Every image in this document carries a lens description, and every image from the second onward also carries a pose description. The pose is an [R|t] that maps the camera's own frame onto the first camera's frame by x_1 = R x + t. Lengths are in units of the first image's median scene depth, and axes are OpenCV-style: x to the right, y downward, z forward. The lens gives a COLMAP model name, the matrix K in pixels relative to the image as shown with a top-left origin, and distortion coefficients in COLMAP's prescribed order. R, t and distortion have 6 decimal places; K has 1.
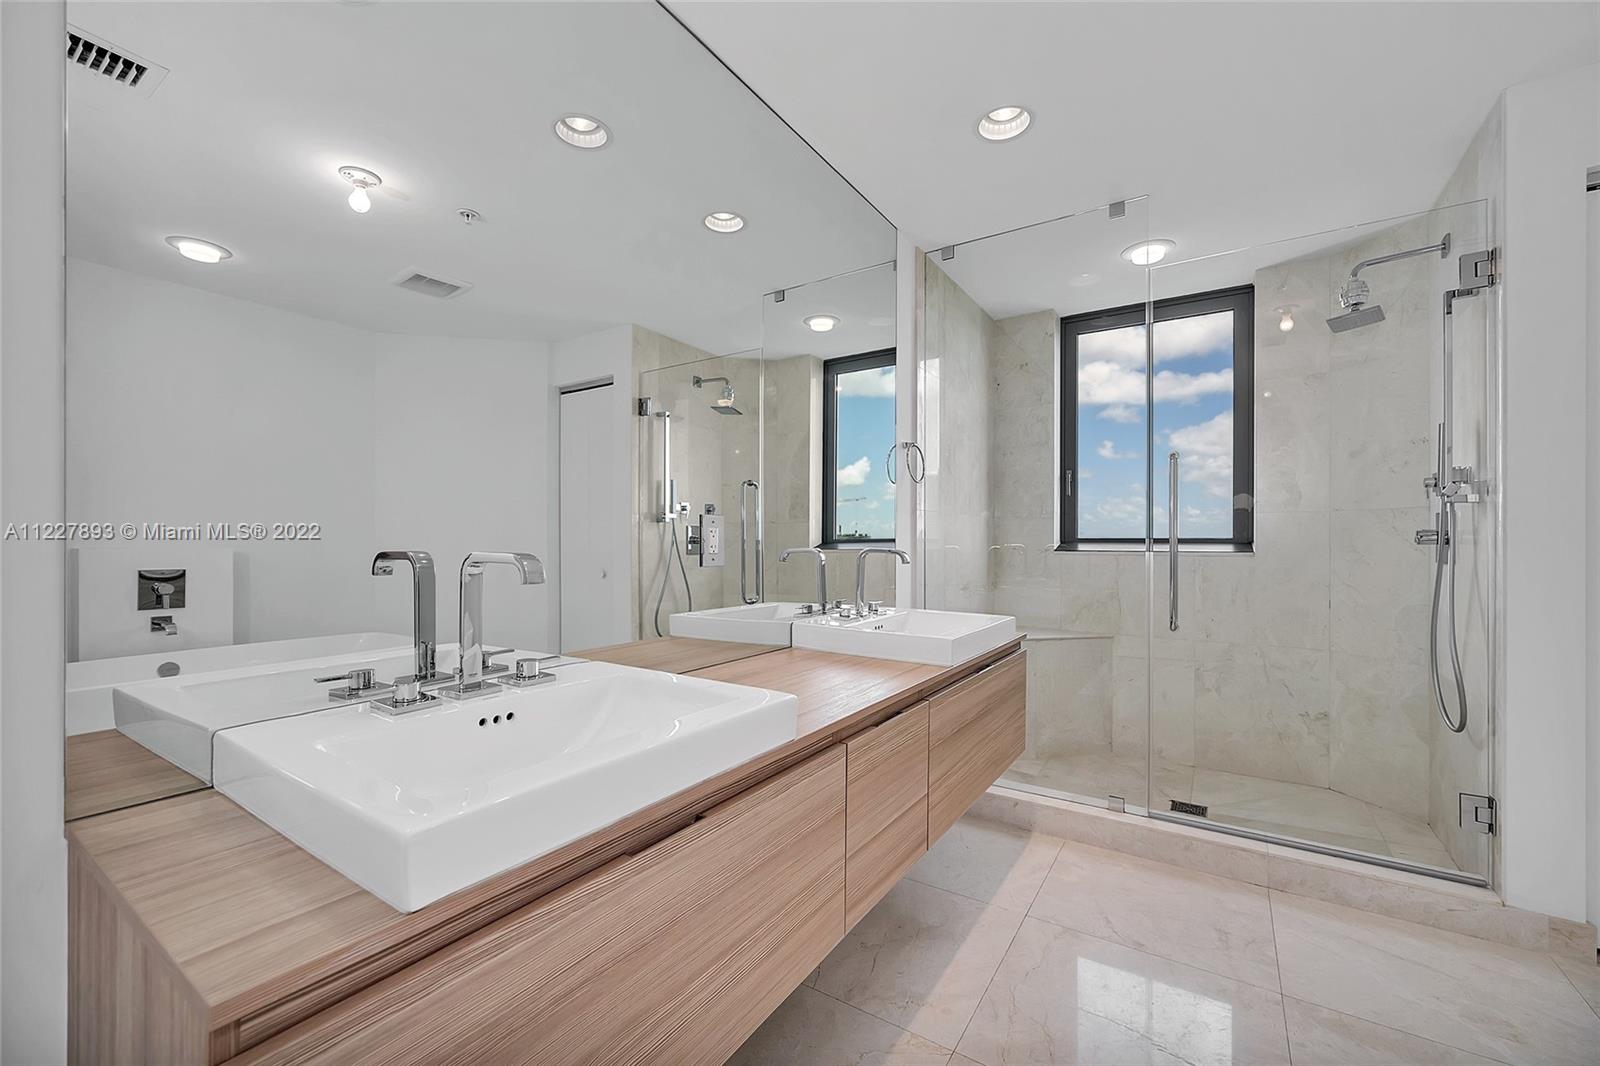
lens RADIAL K [[646.0, 0, 796.2], [0, 646.0, 542.1], [0, 0, 1]] dist [0.000957, -0.001192]
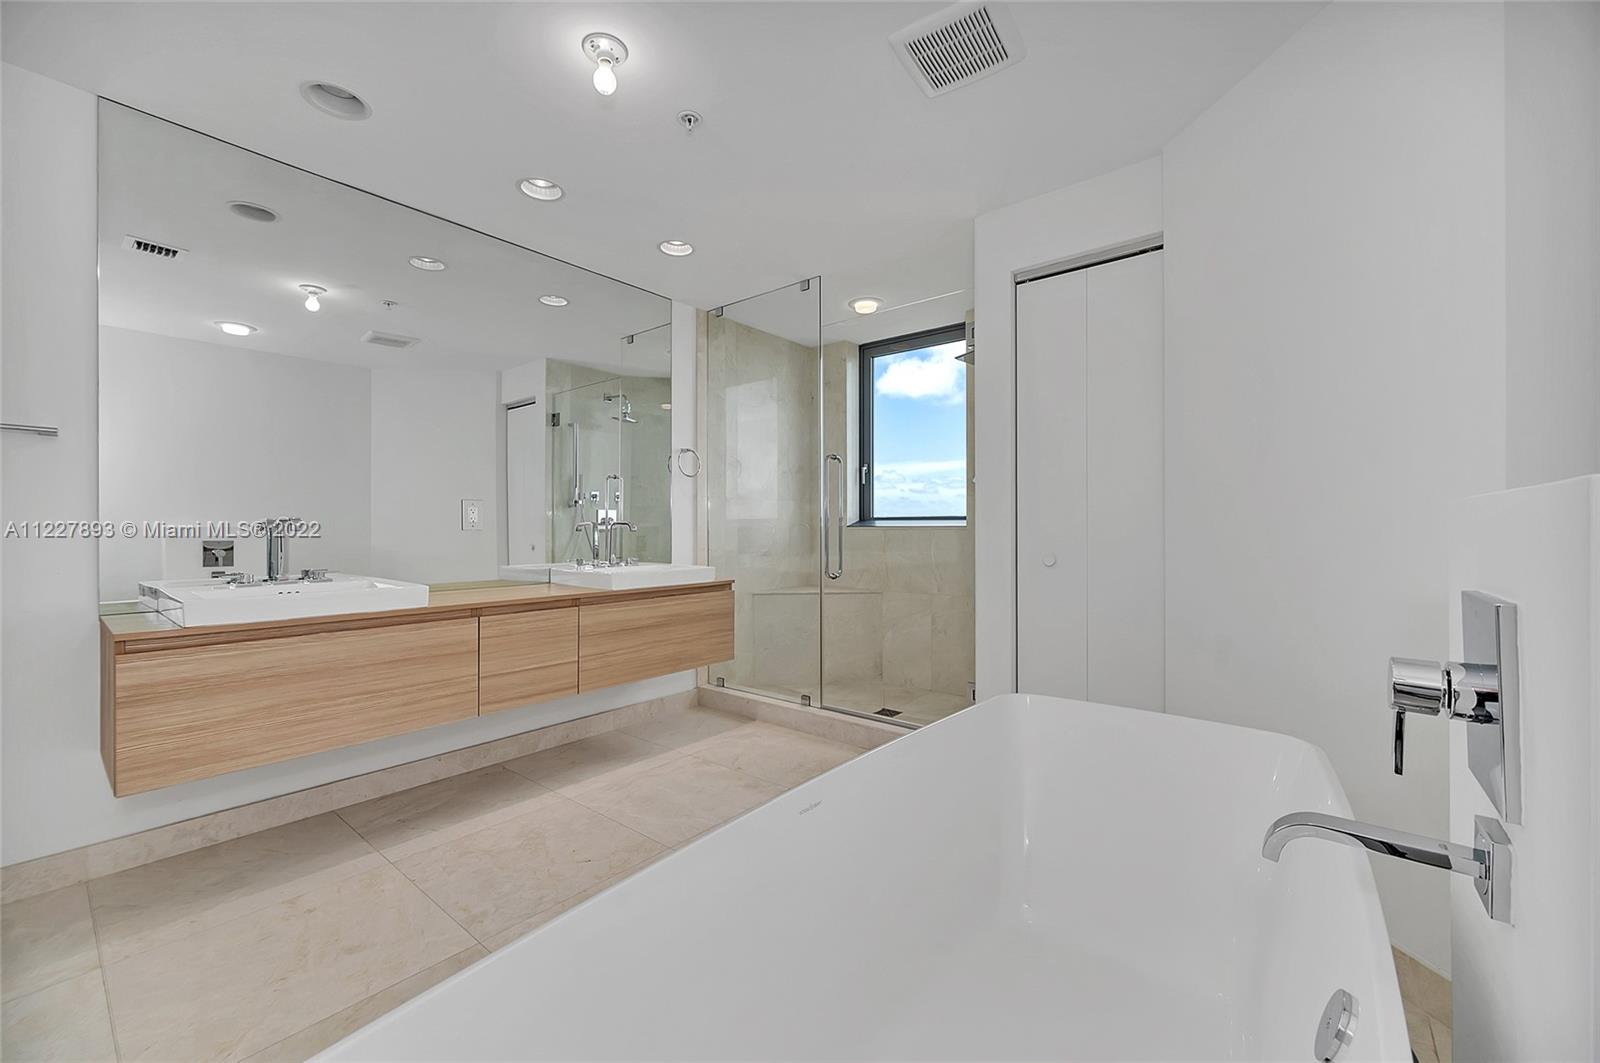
lens RADIAL K [[646.0, 0, 793.8], [0, 646.0, 542.4], [0, 0, 1]] dist [0.000957, -0.001192]
pose [[0.994005, -0.001254, -0.109331, 0.524007], [0.004524, 0.999550, 0.029663, 0.005981], [0.109245, -0.029979, 0.993563, -0.360681]]
